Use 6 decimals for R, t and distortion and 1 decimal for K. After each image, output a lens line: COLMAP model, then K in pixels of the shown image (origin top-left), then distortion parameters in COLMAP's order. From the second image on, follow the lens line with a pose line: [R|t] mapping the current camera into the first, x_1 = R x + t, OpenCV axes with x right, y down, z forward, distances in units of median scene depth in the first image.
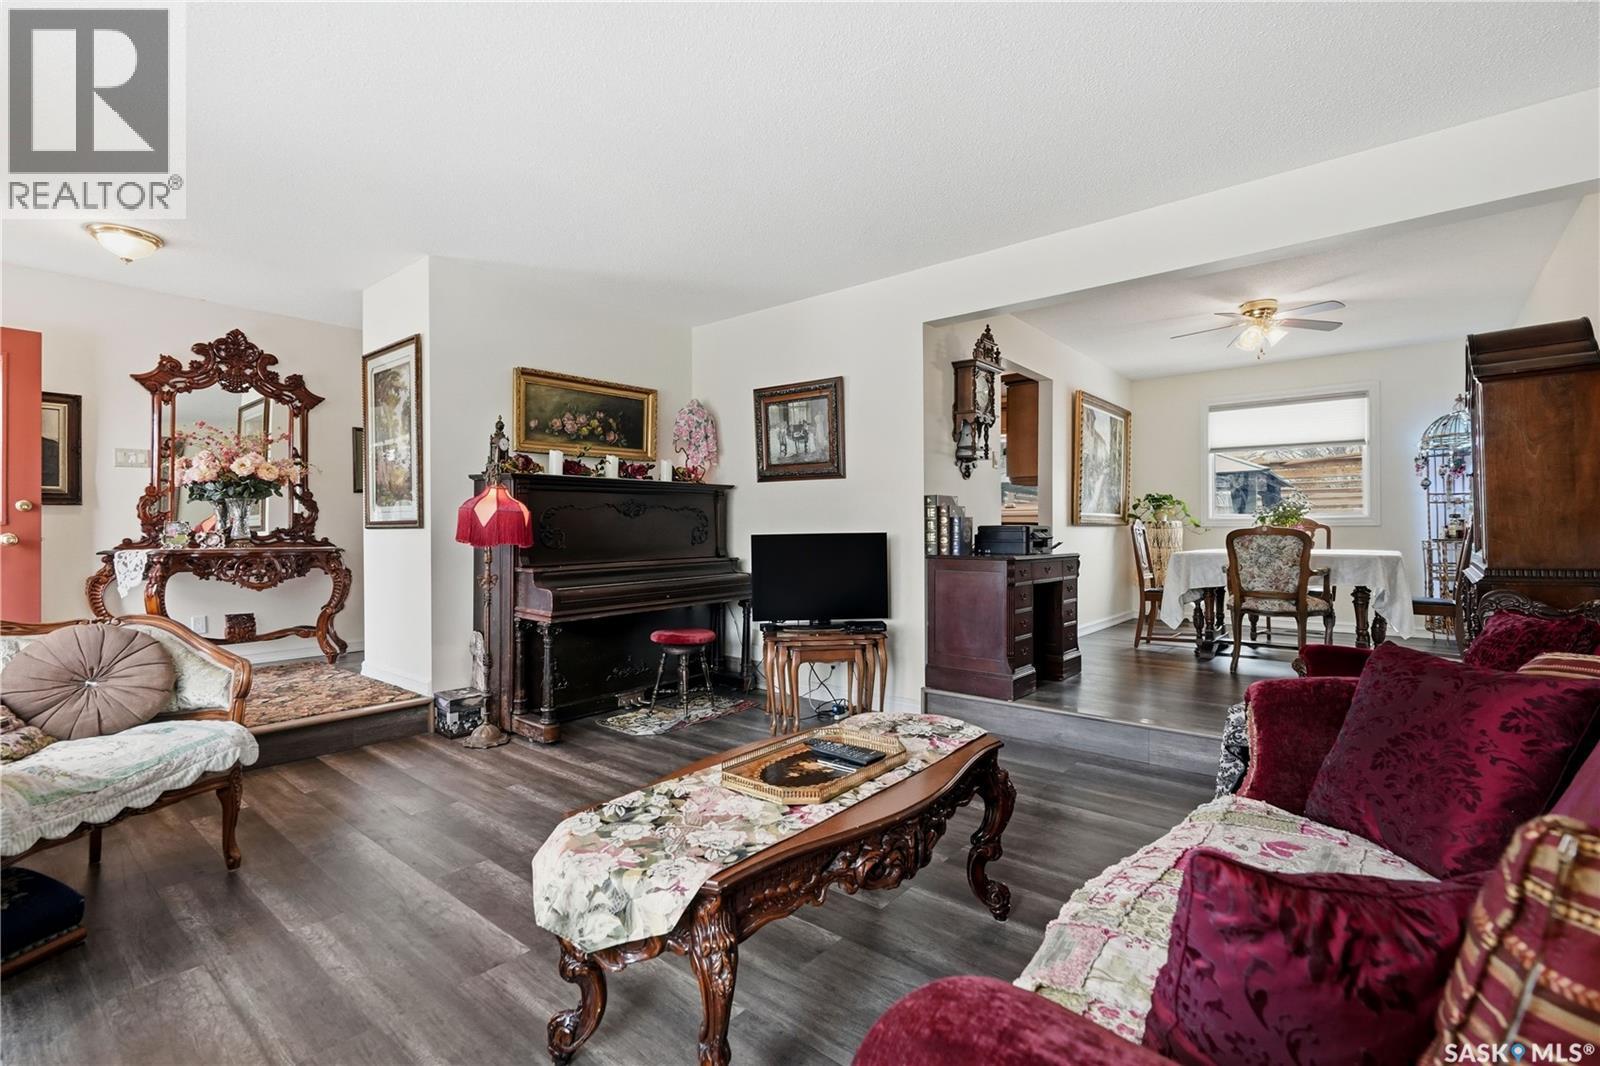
lens RADIAL K [[727.9, 0, 799.0], [0, 727.9, 522.6], [0, 0, 1]] dist [0.001036, -0.000041]
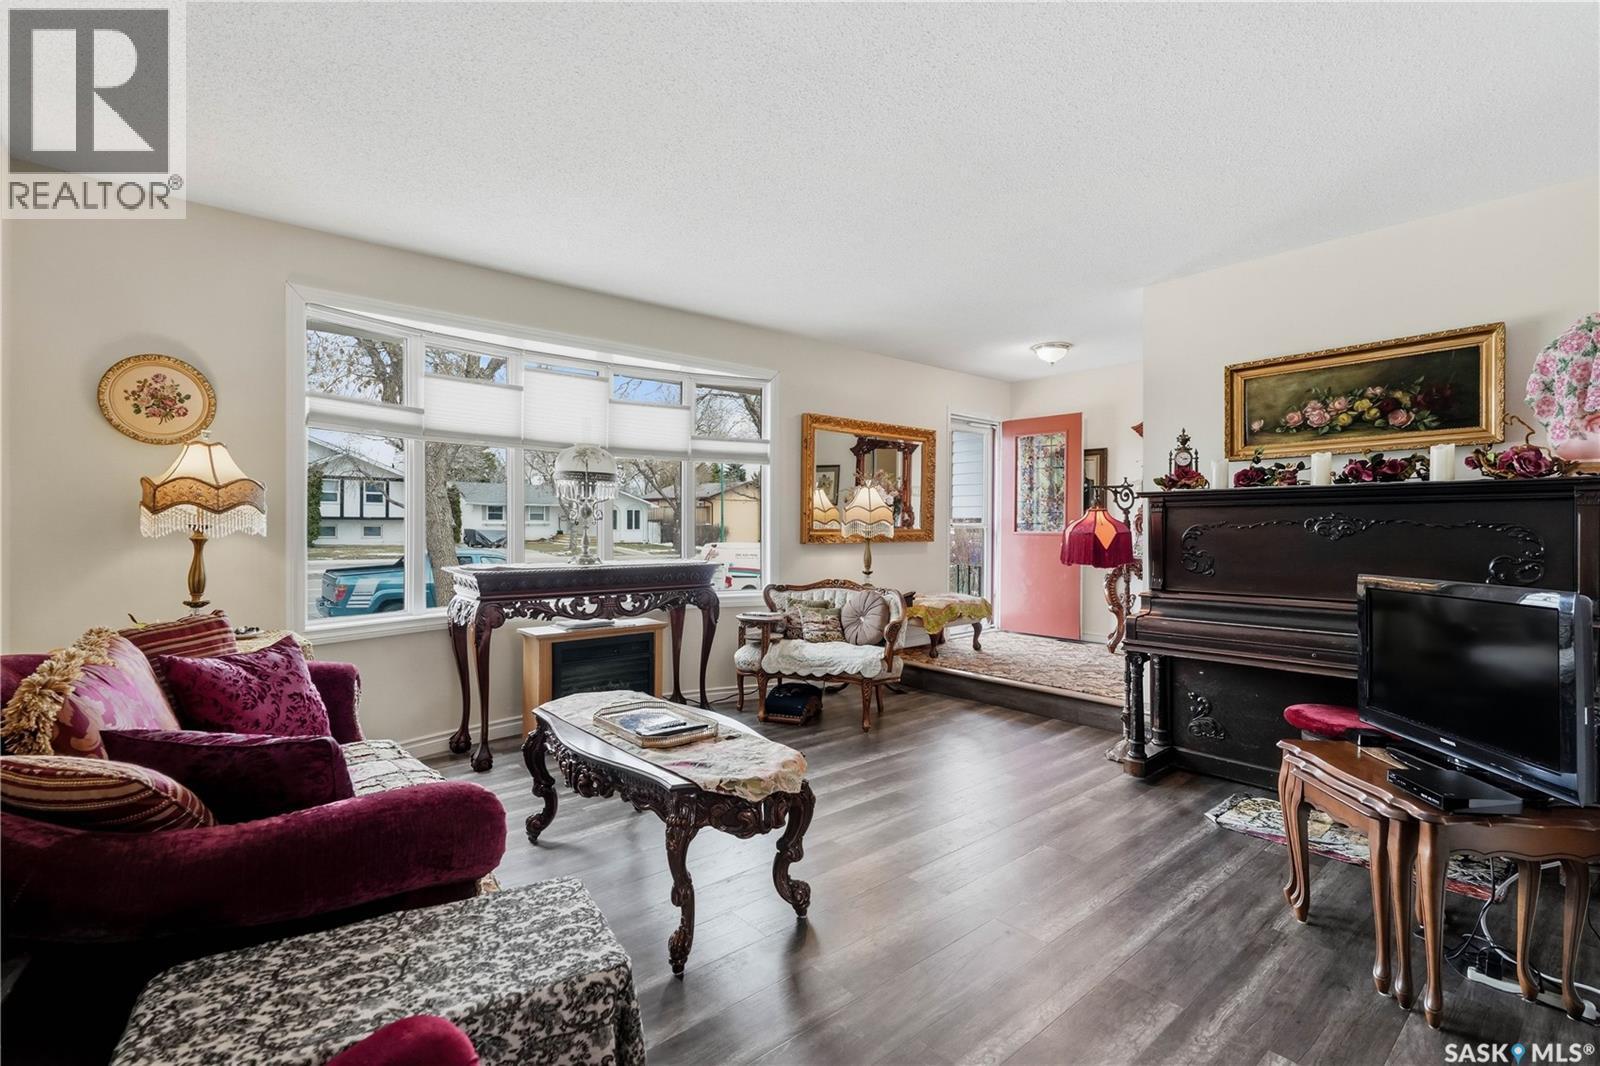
lens RADIAL K [[727.9, 0, 799.3], [0, 727.9, 531.8], [0, 0, 1]] dist [0.001036, -0.000041]
pose [[-0.165631, 0.013098, -0.986101, 0.549388], [0.005509, 0.999908, 0.012356, -0.025305], [0.986172, -0.003386, -0.165688, 0.606141]]
